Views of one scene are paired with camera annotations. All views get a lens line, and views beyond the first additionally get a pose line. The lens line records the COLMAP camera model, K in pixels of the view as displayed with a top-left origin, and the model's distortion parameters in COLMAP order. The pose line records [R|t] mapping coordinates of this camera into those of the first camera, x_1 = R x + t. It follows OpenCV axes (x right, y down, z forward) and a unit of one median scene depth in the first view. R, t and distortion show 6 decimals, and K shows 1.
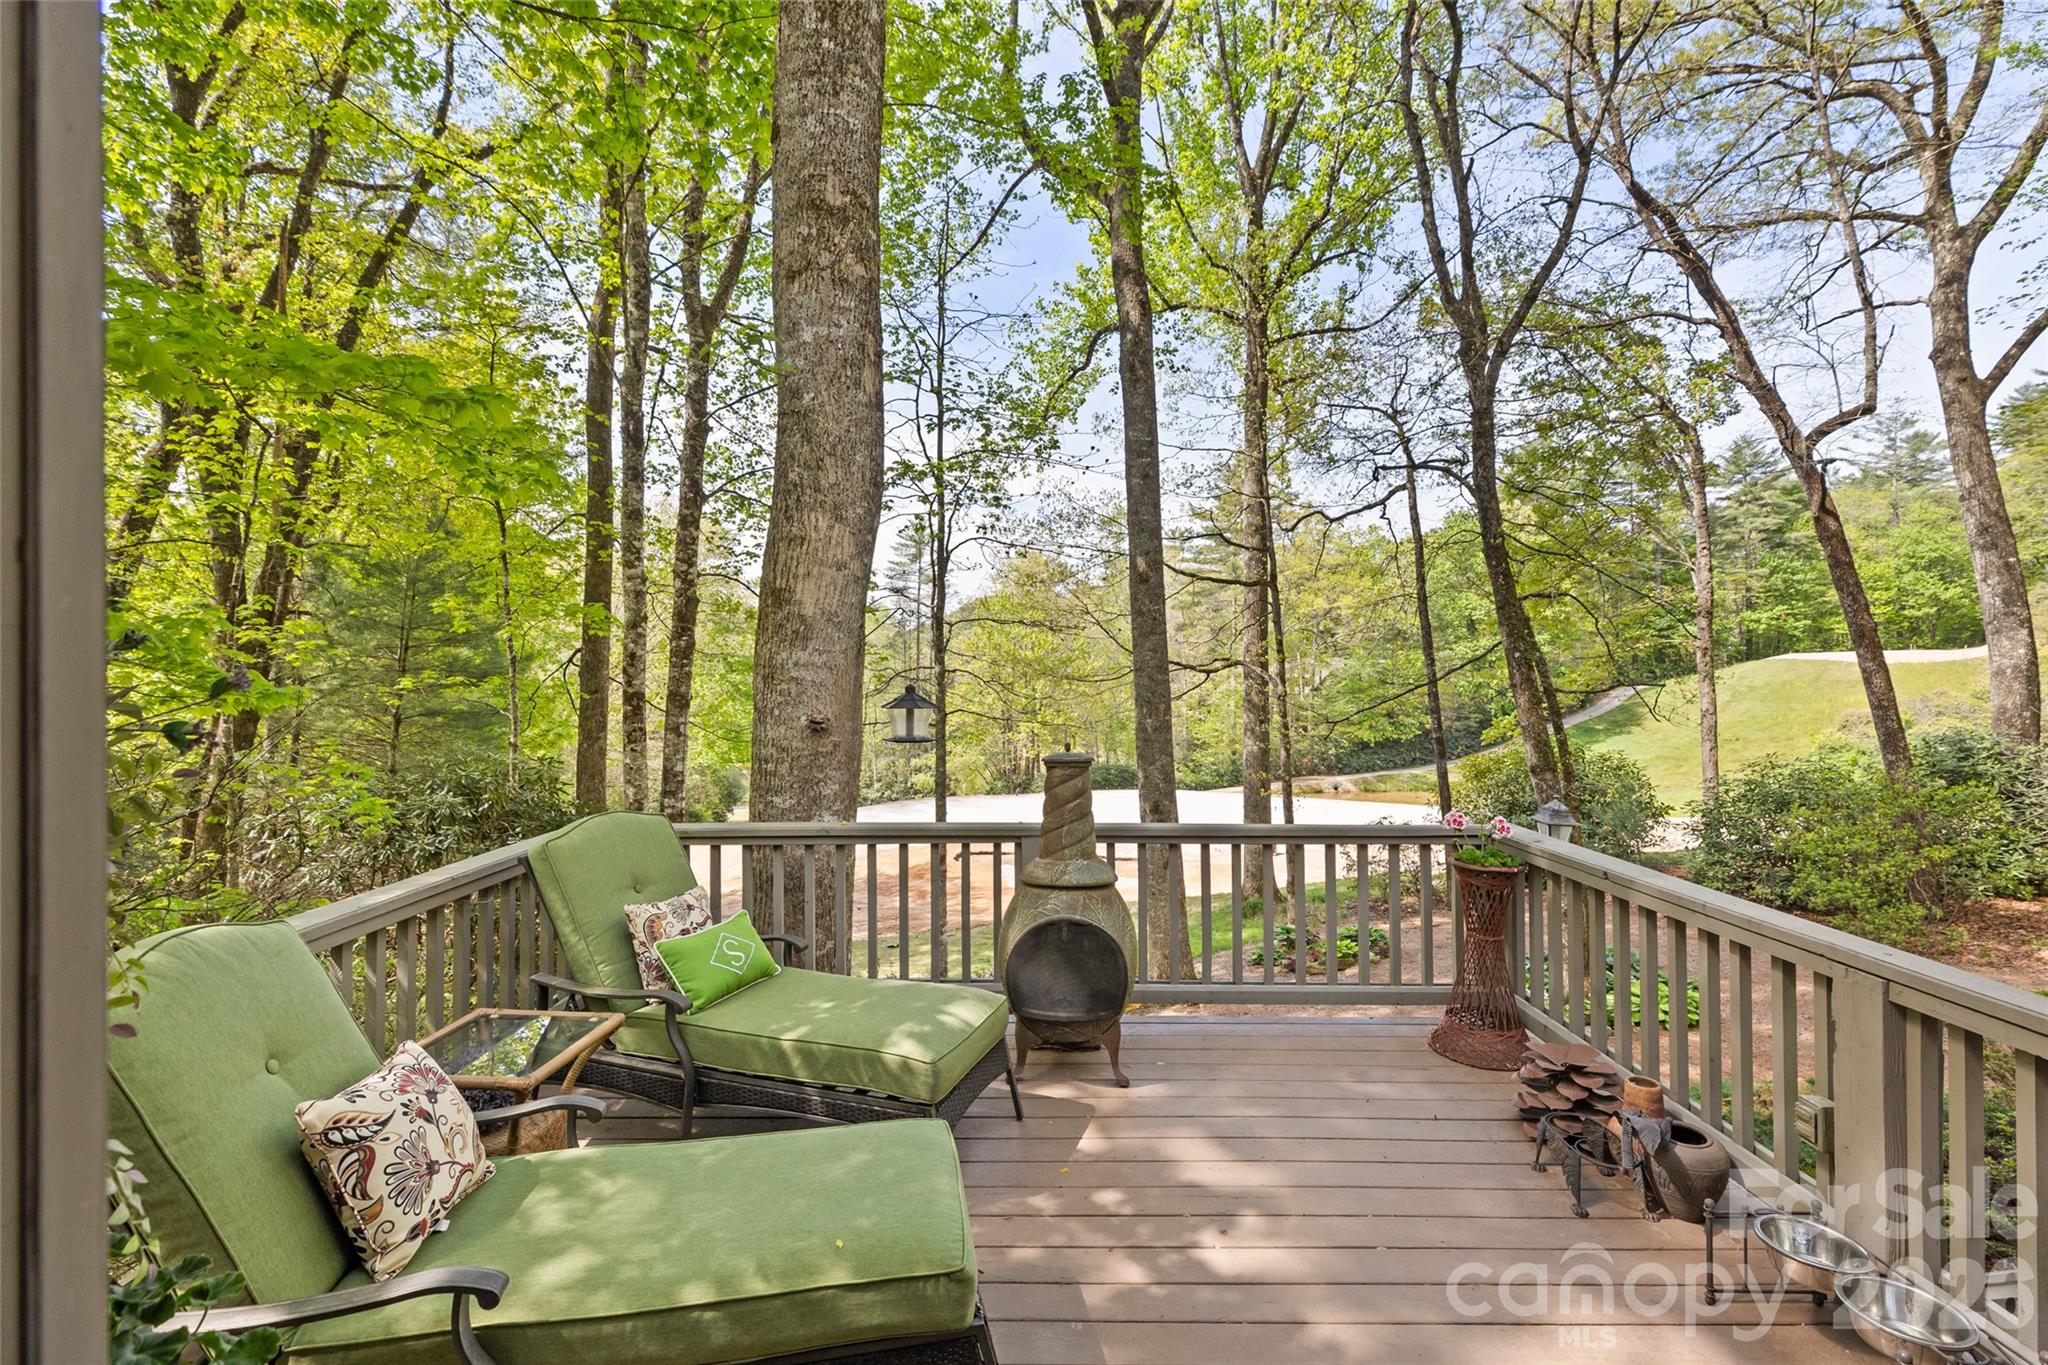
lens RADIAL K [[927.1, 0, 1020.0], [0, 927.1, 649.0], [0, 0, 1]] dist [0.005637, 0.000343]
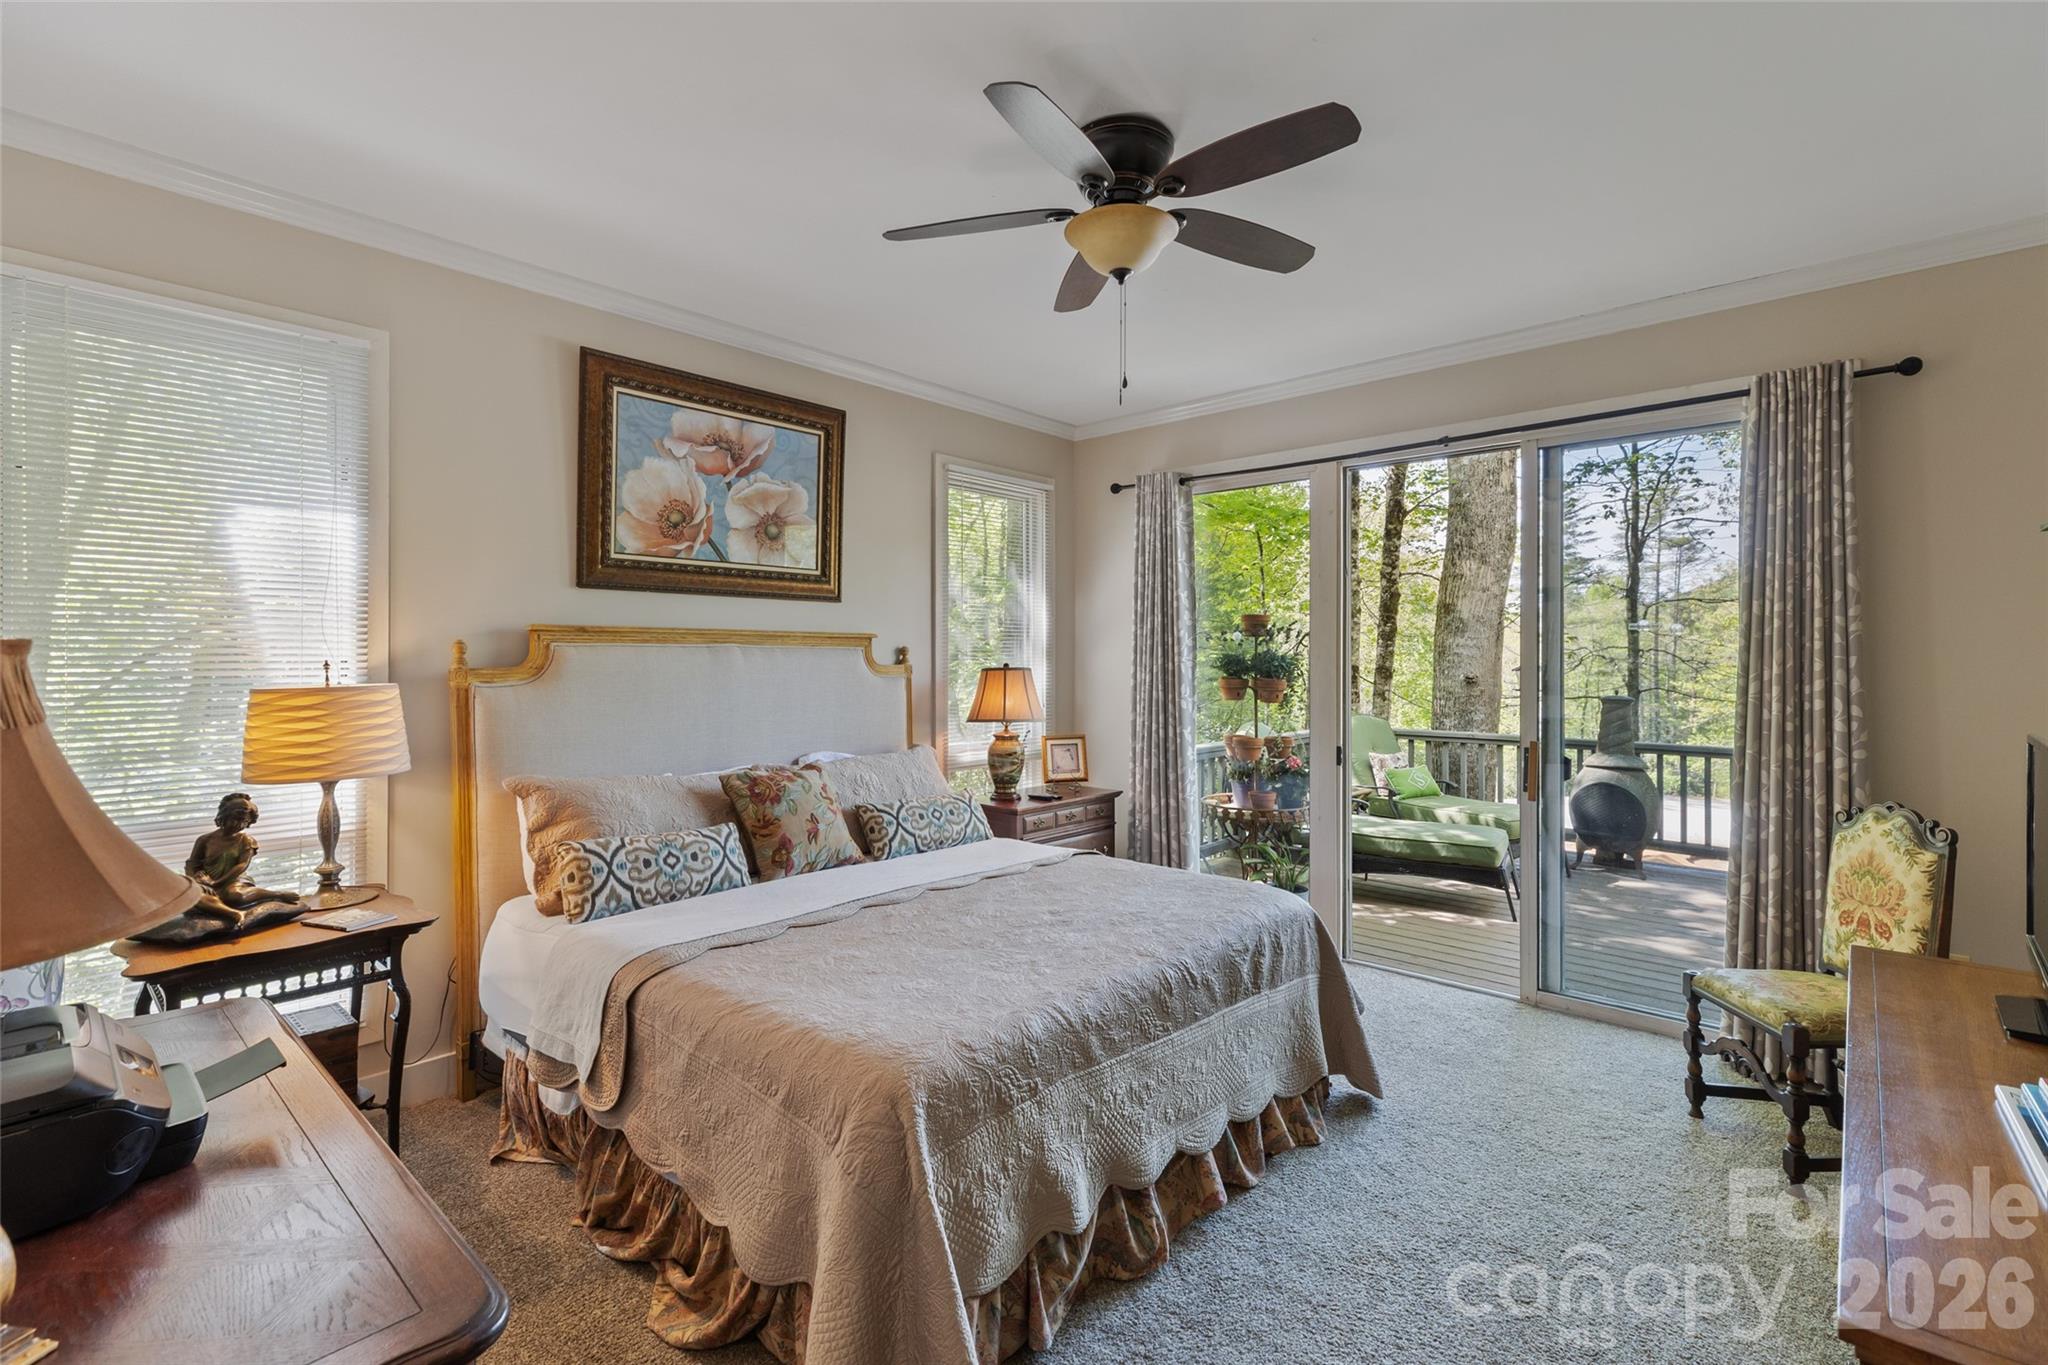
lens RADIAL K [[927.1, 0, 1020.0], [0, 927.1, 649.0], [0, 0, 1]] dist [0.005637, 0.000343]
pose [[0.751566, 0.006092, -0.659630, 0.077170], [0.008479, 0.999786, 0.018894, -0.004620], [0.659604, -0.019793, 0.751353, -0.228491]]
